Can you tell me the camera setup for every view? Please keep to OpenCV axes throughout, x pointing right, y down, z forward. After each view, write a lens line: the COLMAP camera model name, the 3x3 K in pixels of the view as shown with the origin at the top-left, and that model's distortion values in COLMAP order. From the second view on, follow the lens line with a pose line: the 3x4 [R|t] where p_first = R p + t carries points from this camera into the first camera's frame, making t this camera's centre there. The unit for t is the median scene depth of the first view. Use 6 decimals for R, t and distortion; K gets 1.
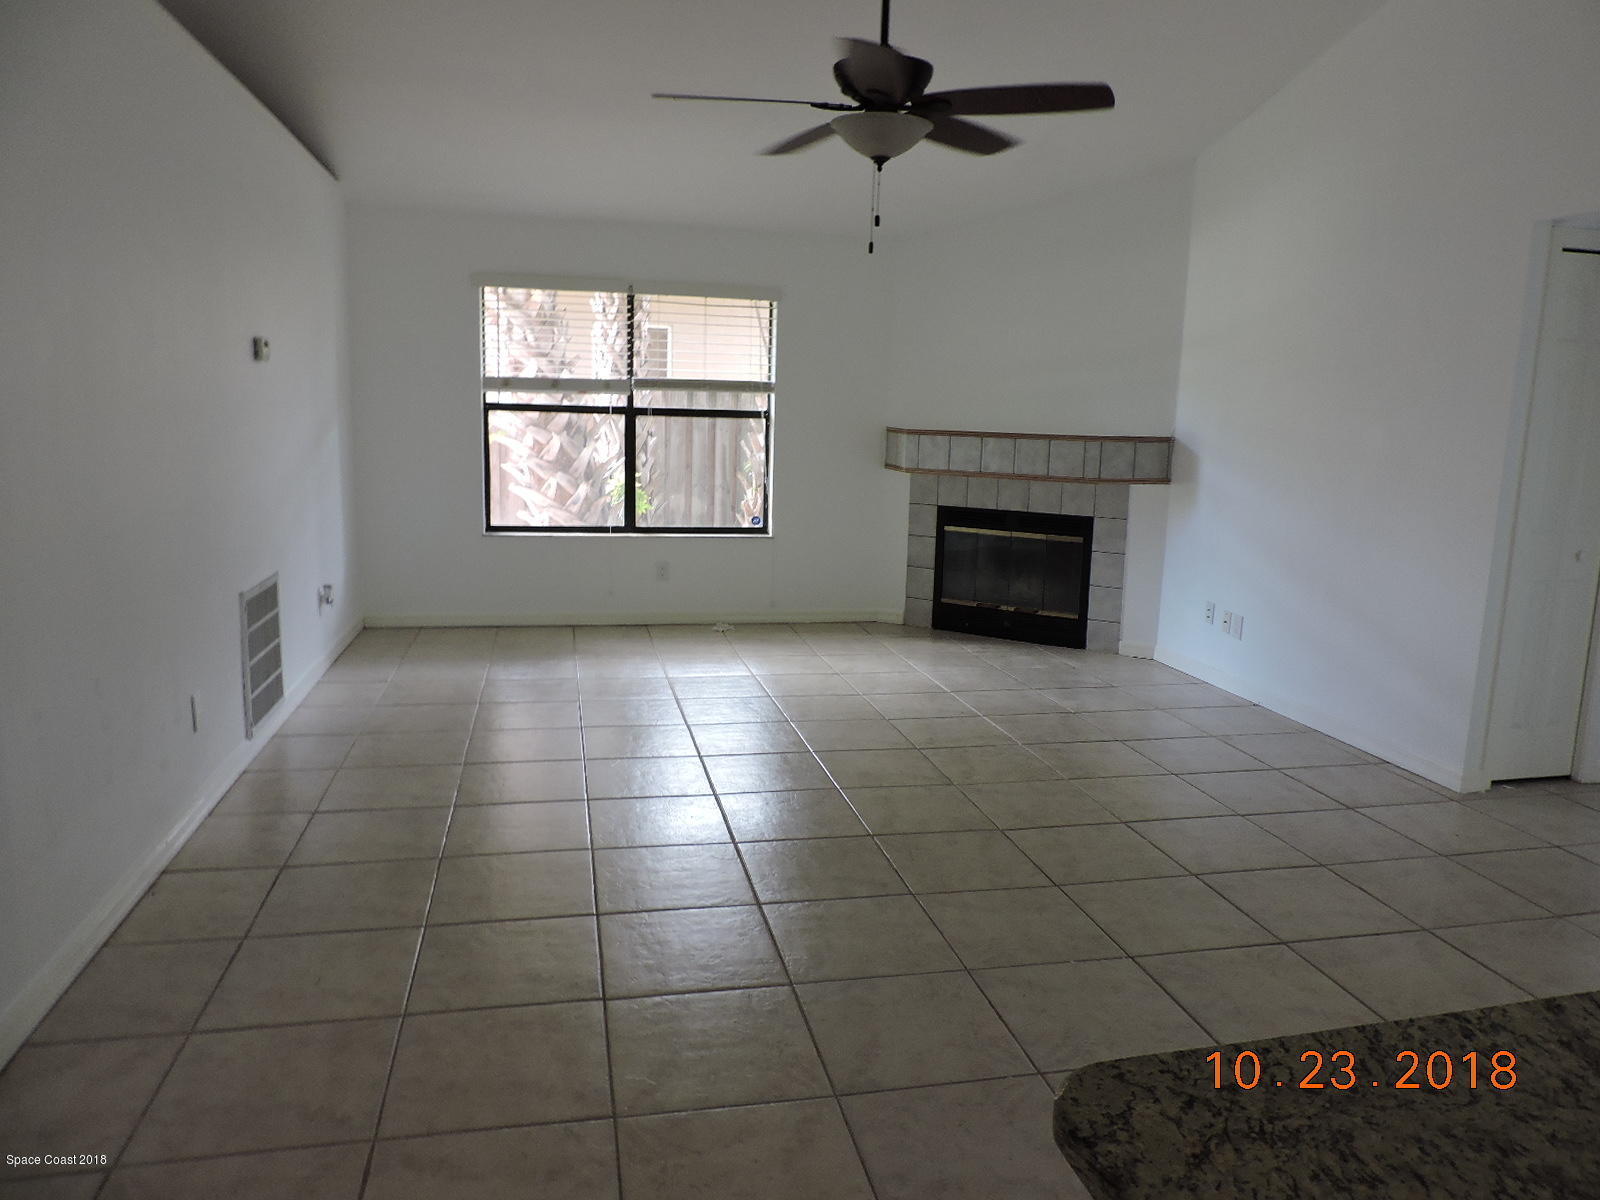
lens RADIAL K [[1150.7, 0, 791.5], [0, 1150.7, 606.3], [0, 0, 1]] dist [0.036418, -0.001660]
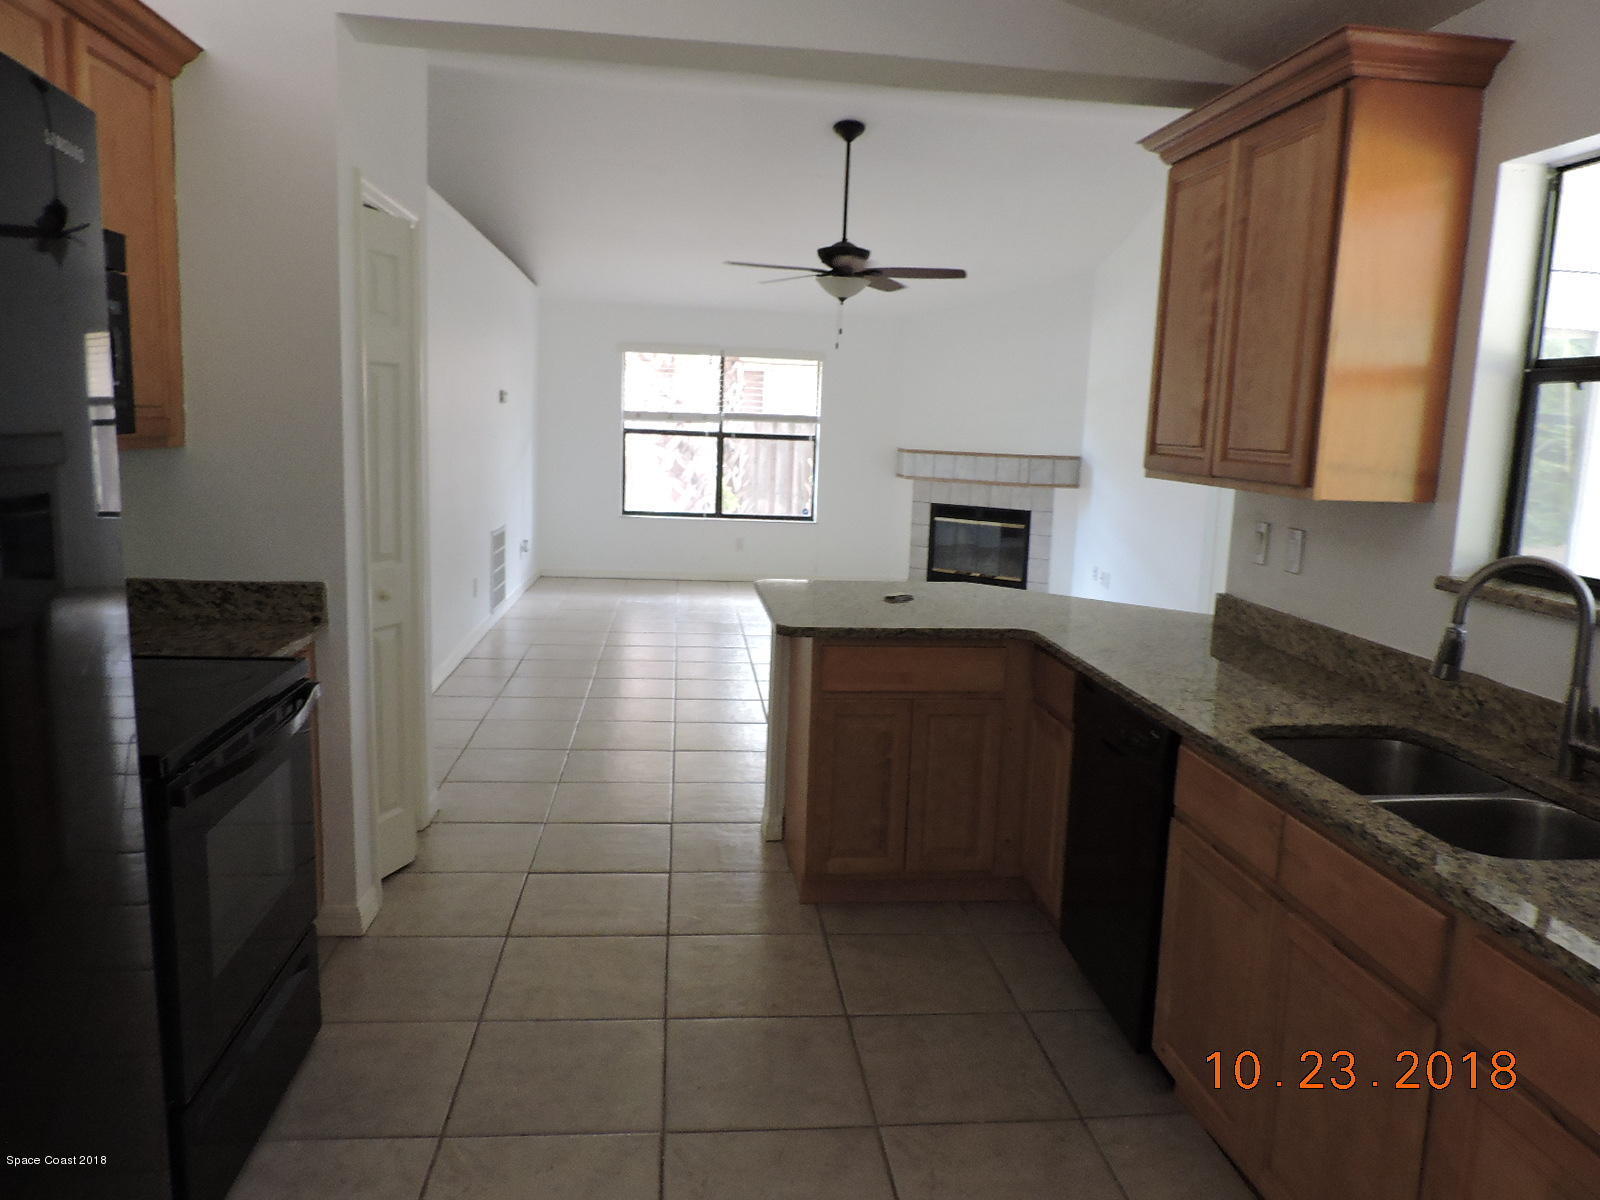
lens RADIAL K [[1150.7, 0, 805.6], [0, 1150.7, 594.8], [0, 0, 1]] dist [0.036418, -0.001660]
pose [[0.995471, 0.024456, -0.091871, 0.109907], [-0.027614, 0.999065, -0.033258, 0.081652], [0.090972, 0.035644, 0.995215, -0.452553]]
